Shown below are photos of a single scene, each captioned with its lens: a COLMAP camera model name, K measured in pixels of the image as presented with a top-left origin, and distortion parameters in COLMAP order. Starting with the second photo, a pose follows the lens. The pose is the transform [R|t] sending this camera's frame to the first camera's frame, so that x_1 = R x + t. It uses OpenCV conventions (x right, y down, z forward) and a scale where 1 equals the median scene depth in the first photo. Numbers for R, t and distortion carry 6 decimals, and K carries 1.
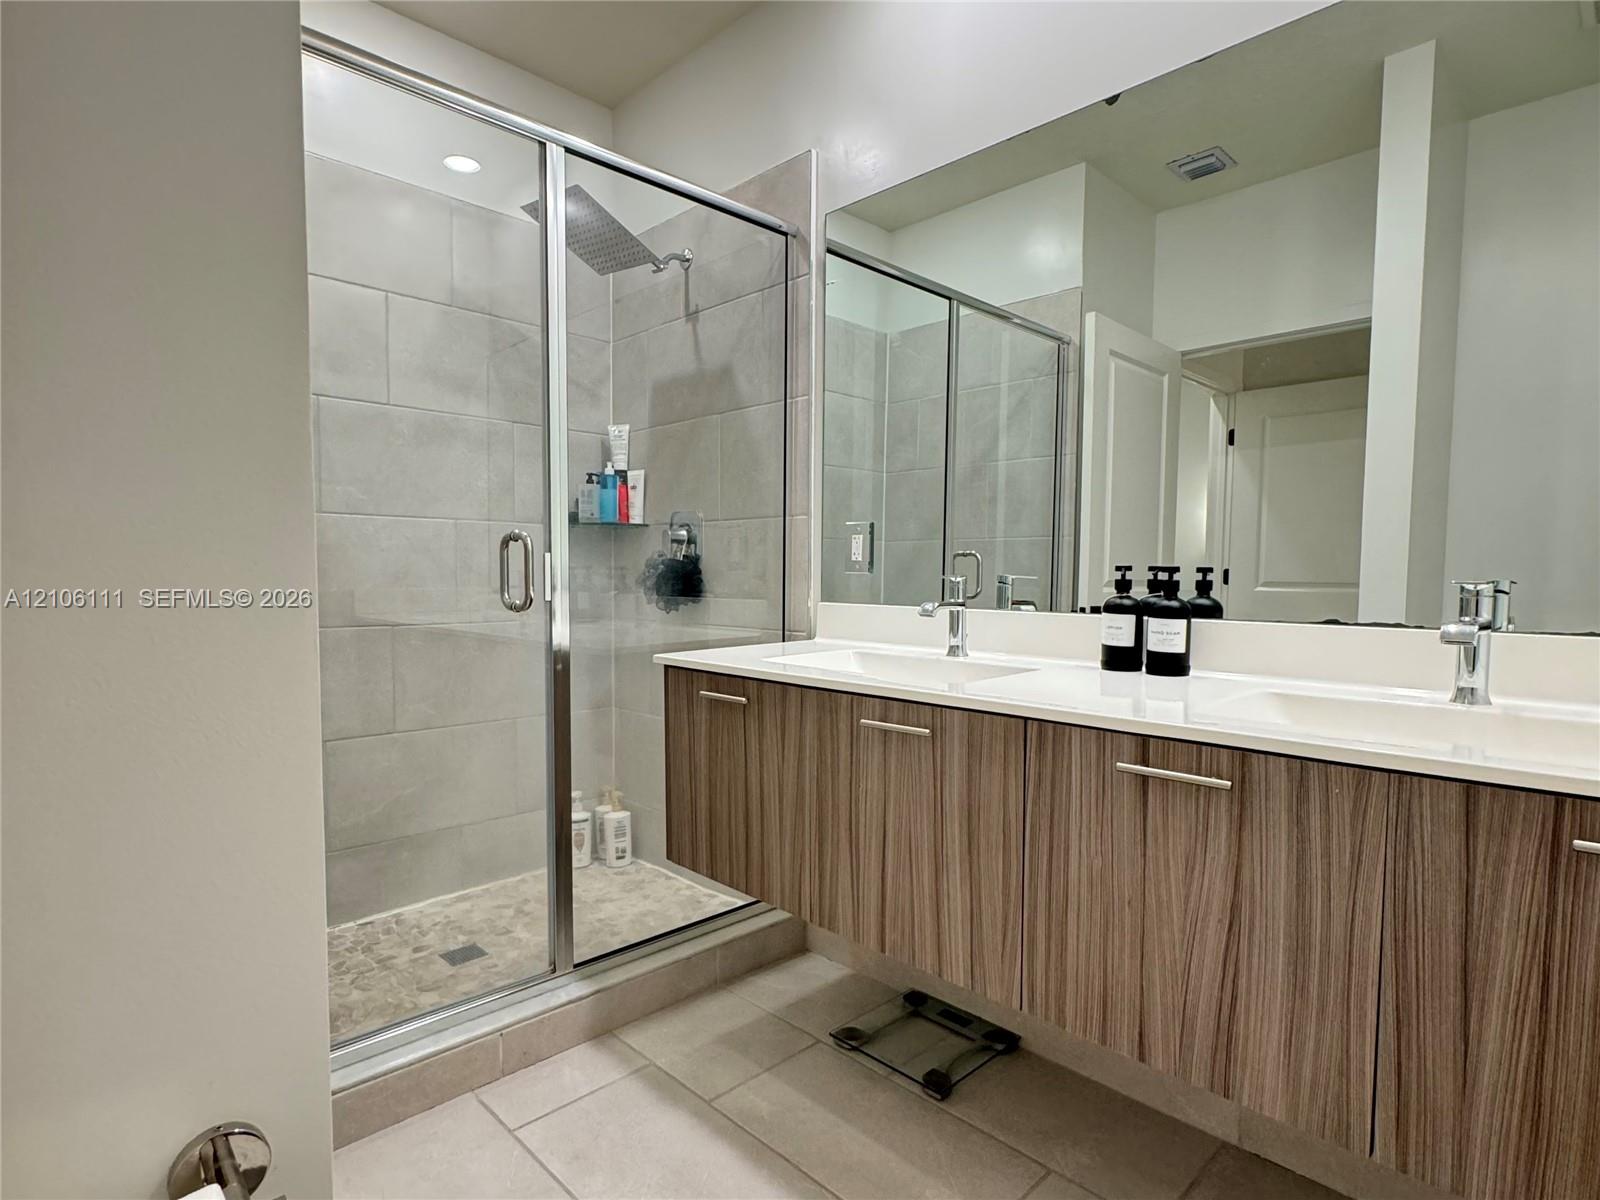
lens RADIAL K [[847.4, 0, 792.5], [0, 847.4, 613.9], [0, 0, 1]] dist [-0.000209, -0.001478]
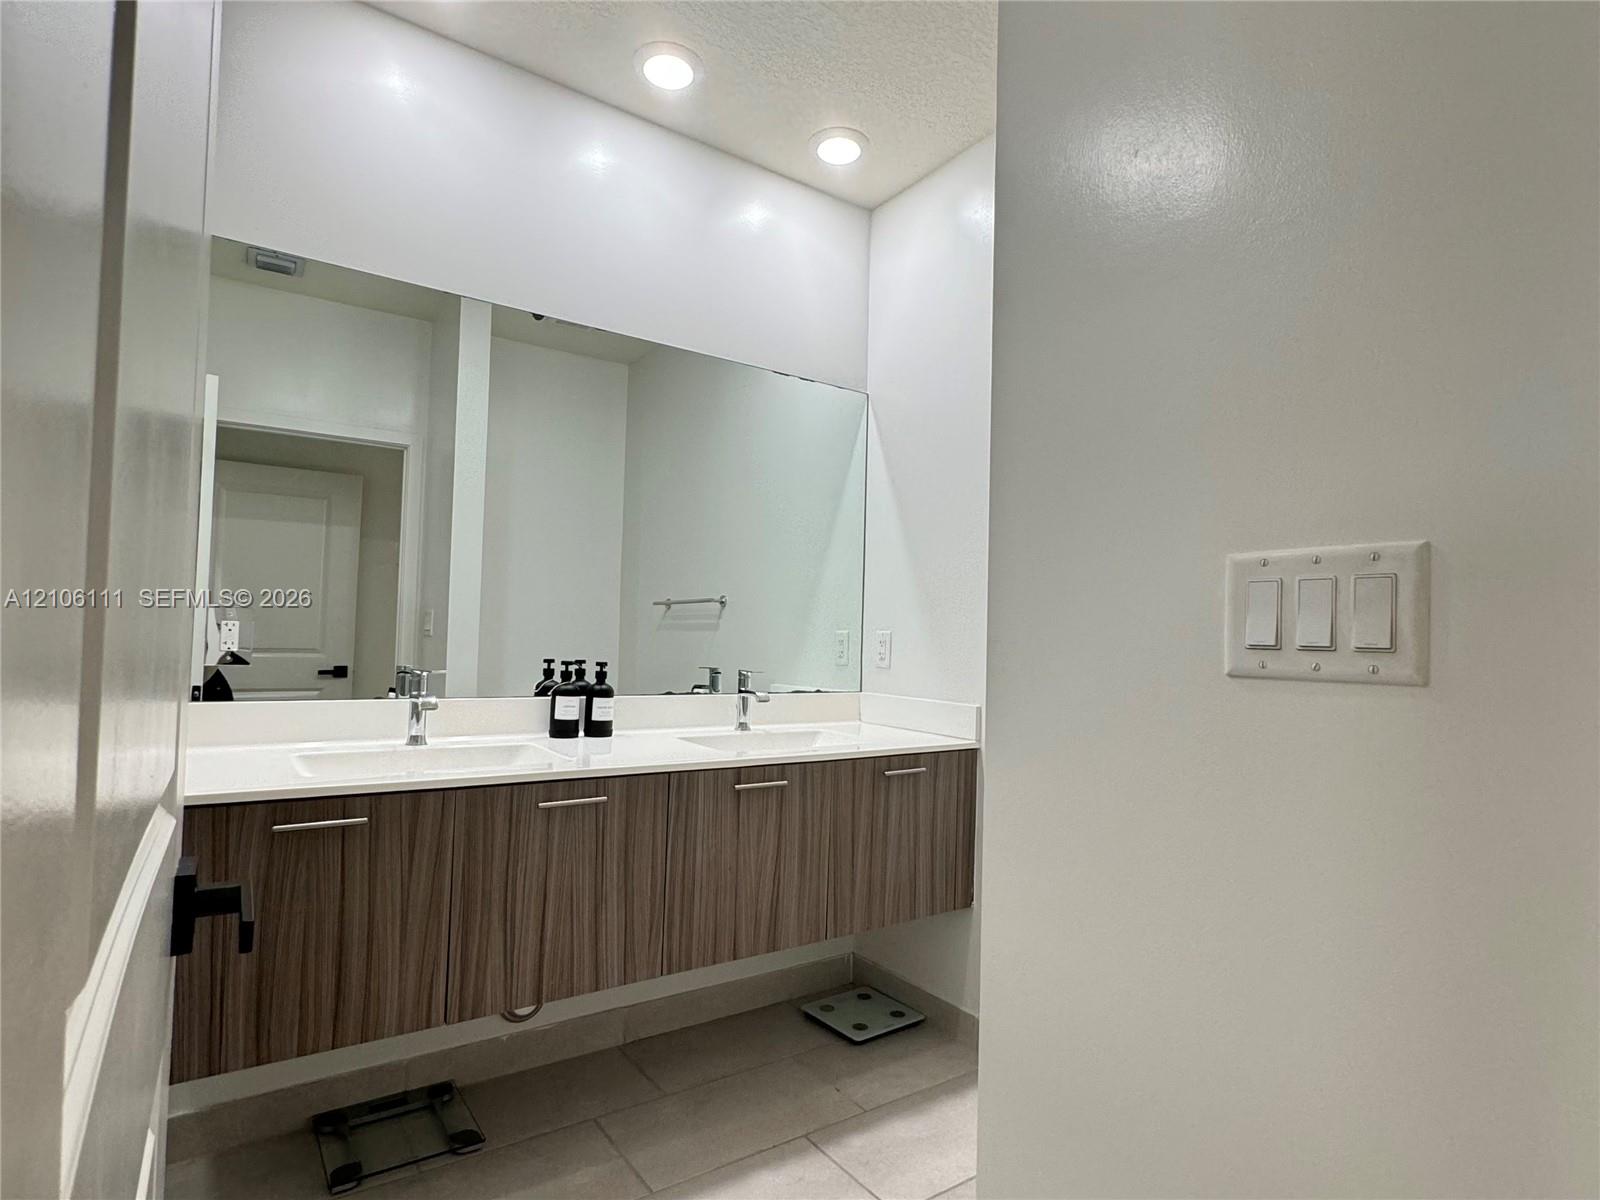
lens RADIAL K [[847.4, 0, 789.3], [0, 847.4, 606.8], [0, 0, 1]] dist [-0.000209, -0.001478]
pose [[0.168013, 0.036526, 0.985108, -0.931716], [0.024582, 0.998847, -0.041227, -0.080429], [-0.985478, 0.031143, 0.166921, 0.426213]]
